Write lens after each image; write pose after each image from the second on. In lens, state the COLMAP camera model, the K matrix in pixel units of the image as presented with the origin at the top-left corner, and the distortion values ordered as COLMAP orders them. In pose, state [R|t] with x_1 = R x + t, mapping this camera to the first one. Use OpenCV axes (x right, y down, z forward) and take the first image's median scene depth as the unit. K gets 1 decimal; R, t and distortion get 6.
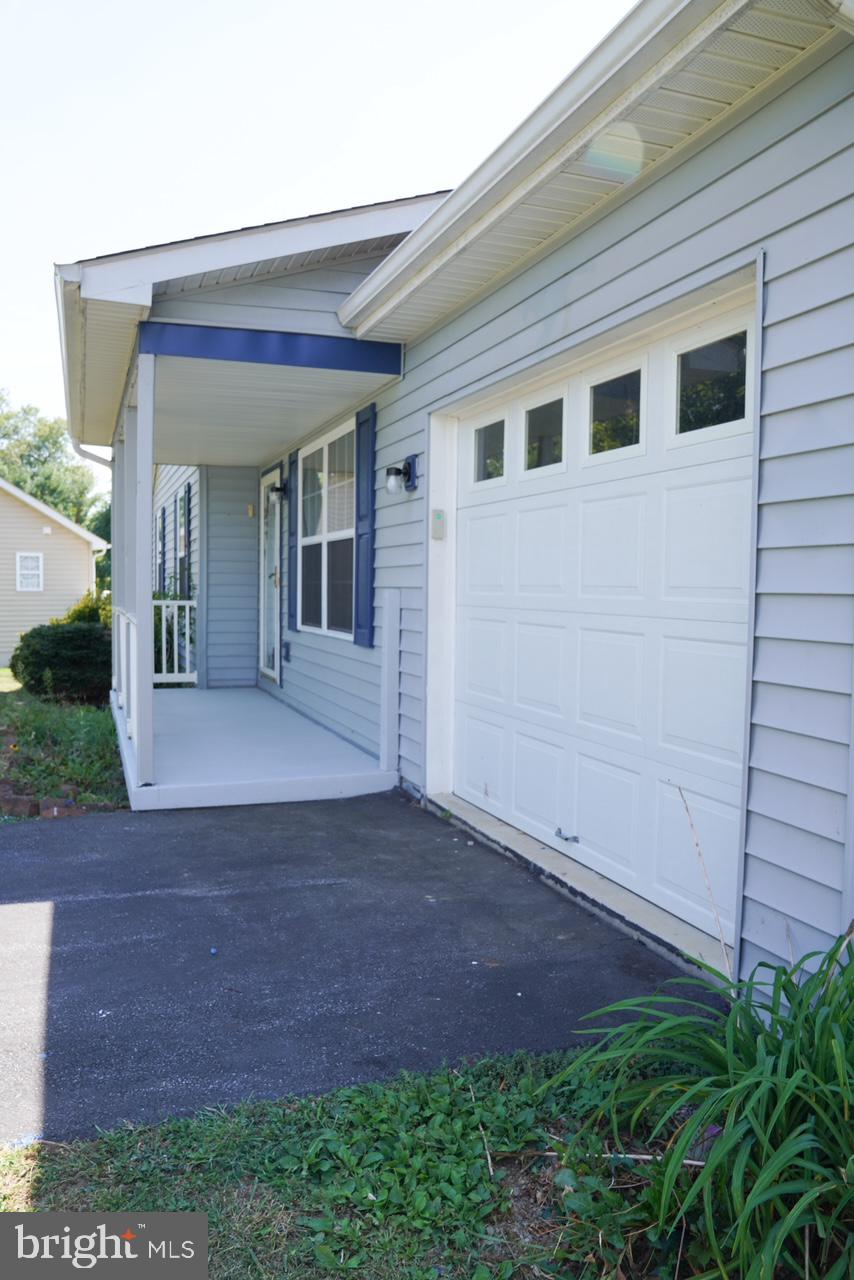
lens RADIAL K [[964.8, 0, 427.0], [0, 964.8, 640.0], [0, 0, 1]] dist [-0.046539, 0.002473]
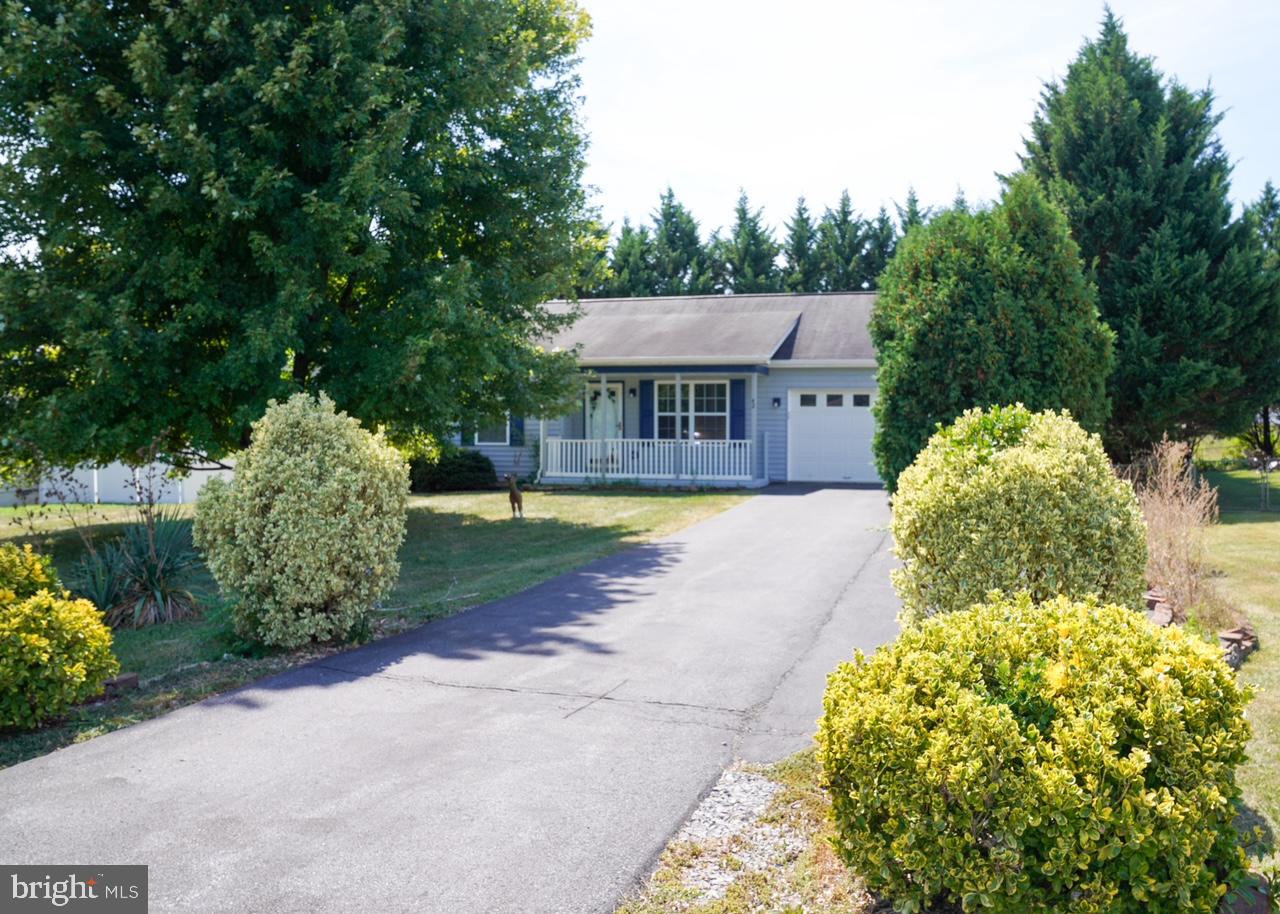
lens RADIAL K [[1048.3, 0, 728.8], [0, 1048.3, 498.9], [0, 0, 1]] dist [-0.136461, 0.128118]
pose [[0.543497, -0.065884, 0.836821, -3.926690], [0.047778, 0.997727, 0.047521, 0.013190], [-0.838050, 0.014154, 0.545410, -1.238999]]
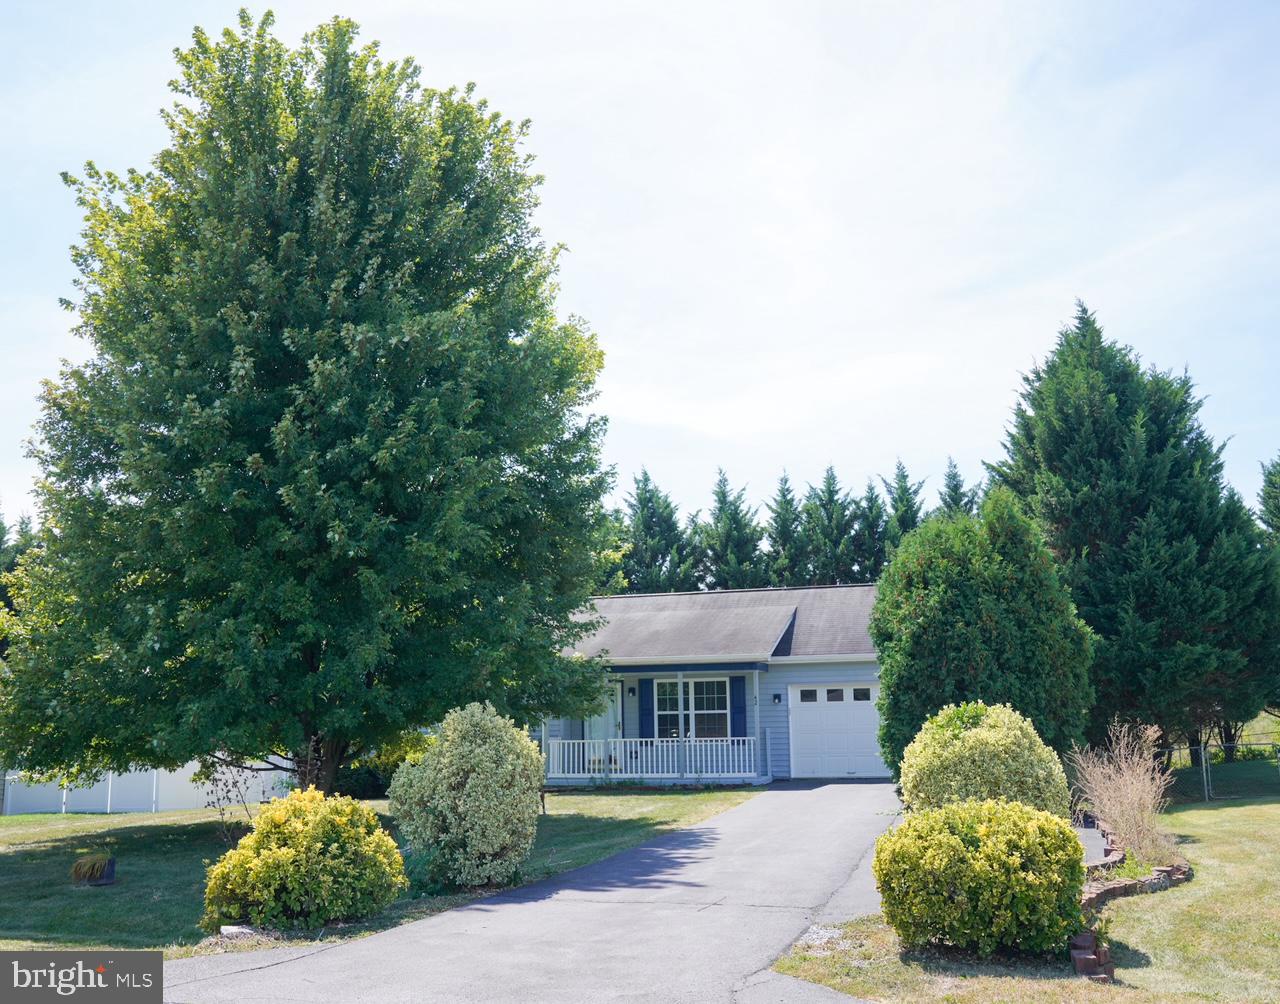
lens RADIAL K [[1288.8, 0, 657.1], [0, 1288.8, 501.7], [0, 0, 1]] dist [-0.066176, 0.040491]
pose [[0.562659, 0.123328, 0.817438, -4.951670], [0.067826, 0.978589, -0.194327, 0.034770], [-0.823902, 0.164784, 0.542247, -1.683644]]
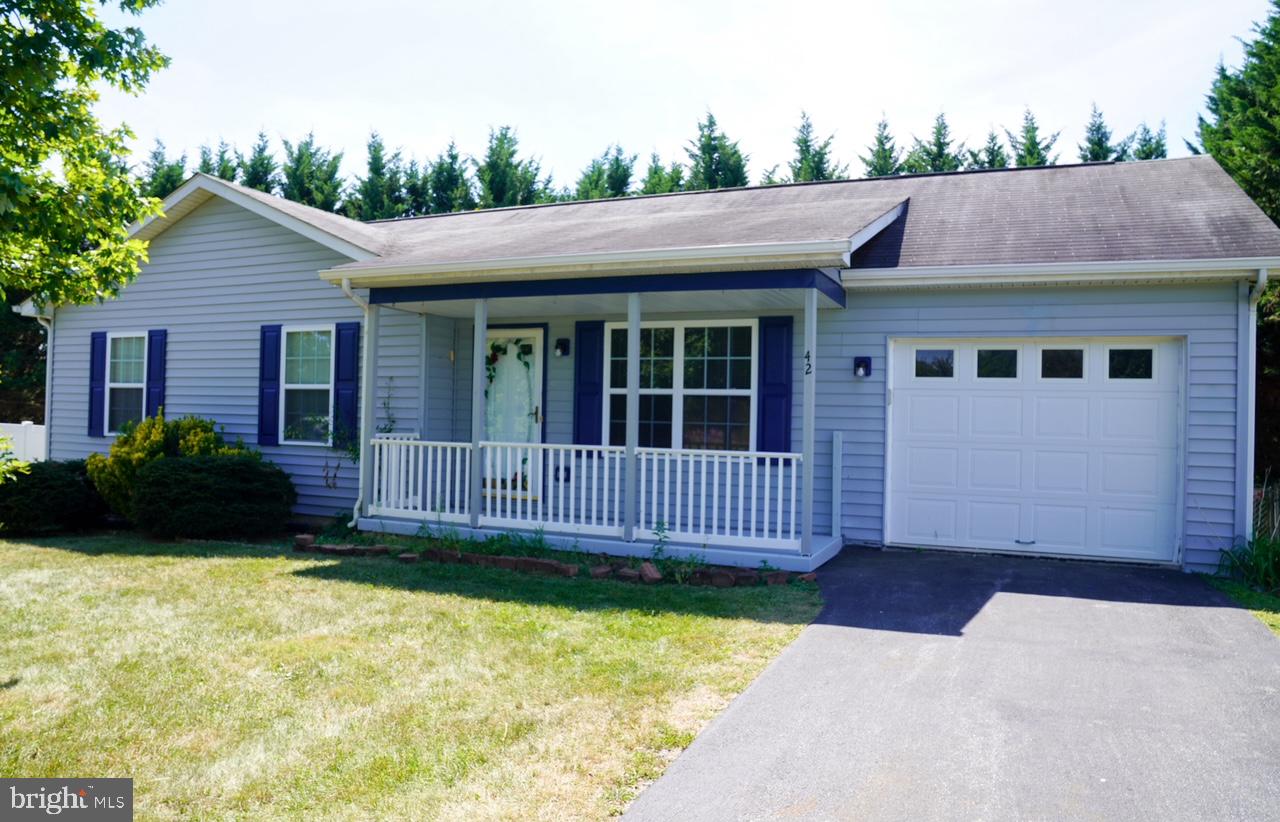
lens RADIAL K [[901.5, 0, 642.8], [0, 901.5, 413.2], [0, 0, 1]] dist [-0.123764, 0.085214]
pose [[0.678628, 0.010601, 0.734405, -1.566631], [0.024533, 0.999011, -0.037090, -0.035876], [-0.734072, 0.043188, 0.677697, 0.187413]]
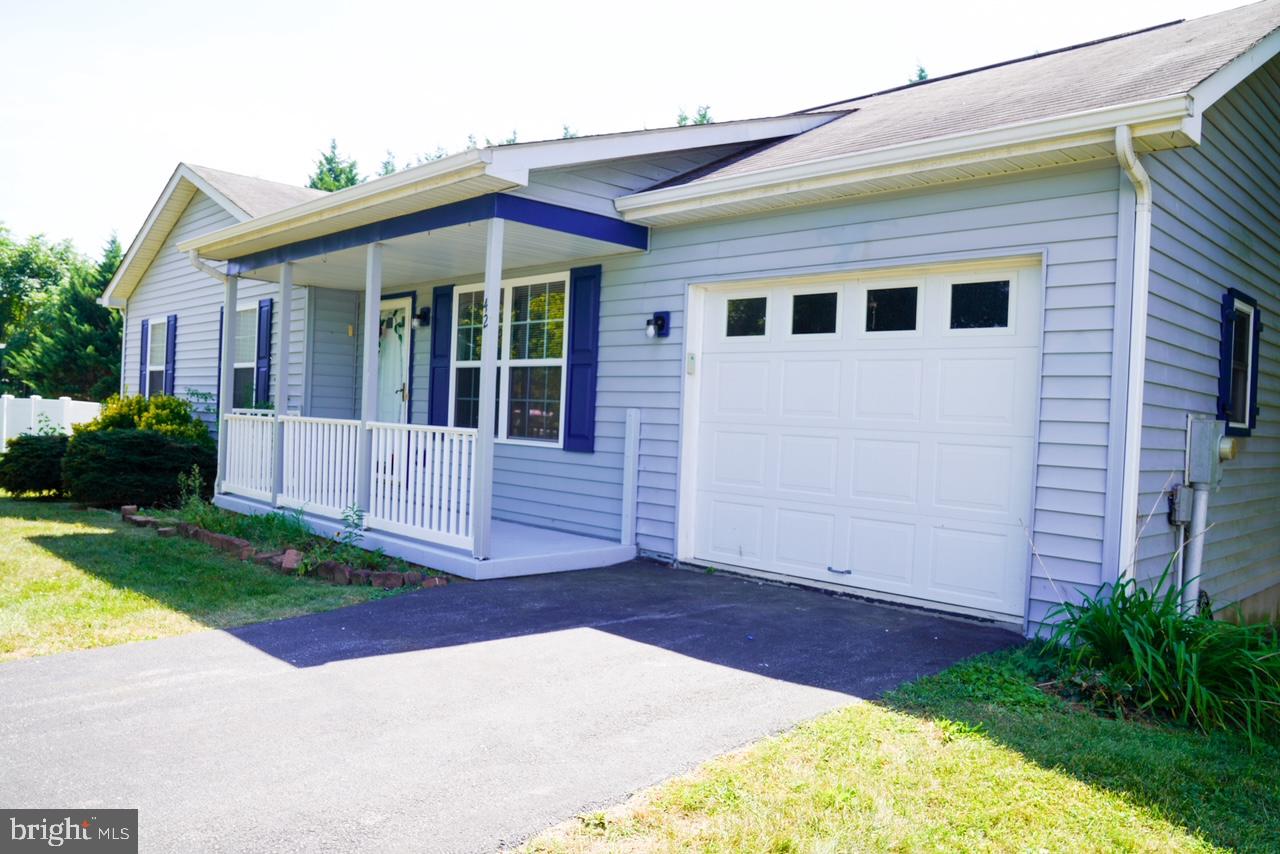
lens RADIAL K [[933.7, 0, 657.0], [0, 933.7, 426.9], [0, 0, 1]] dist [-0.083456, 0.001510]
pose [[0.901320, 0.024597, 0.432456, -0.611838], [-0.009262, 0.999253, -0.037532, 0.022785], [-0.433056, 0.029823, 0.900874, -0.187993]]
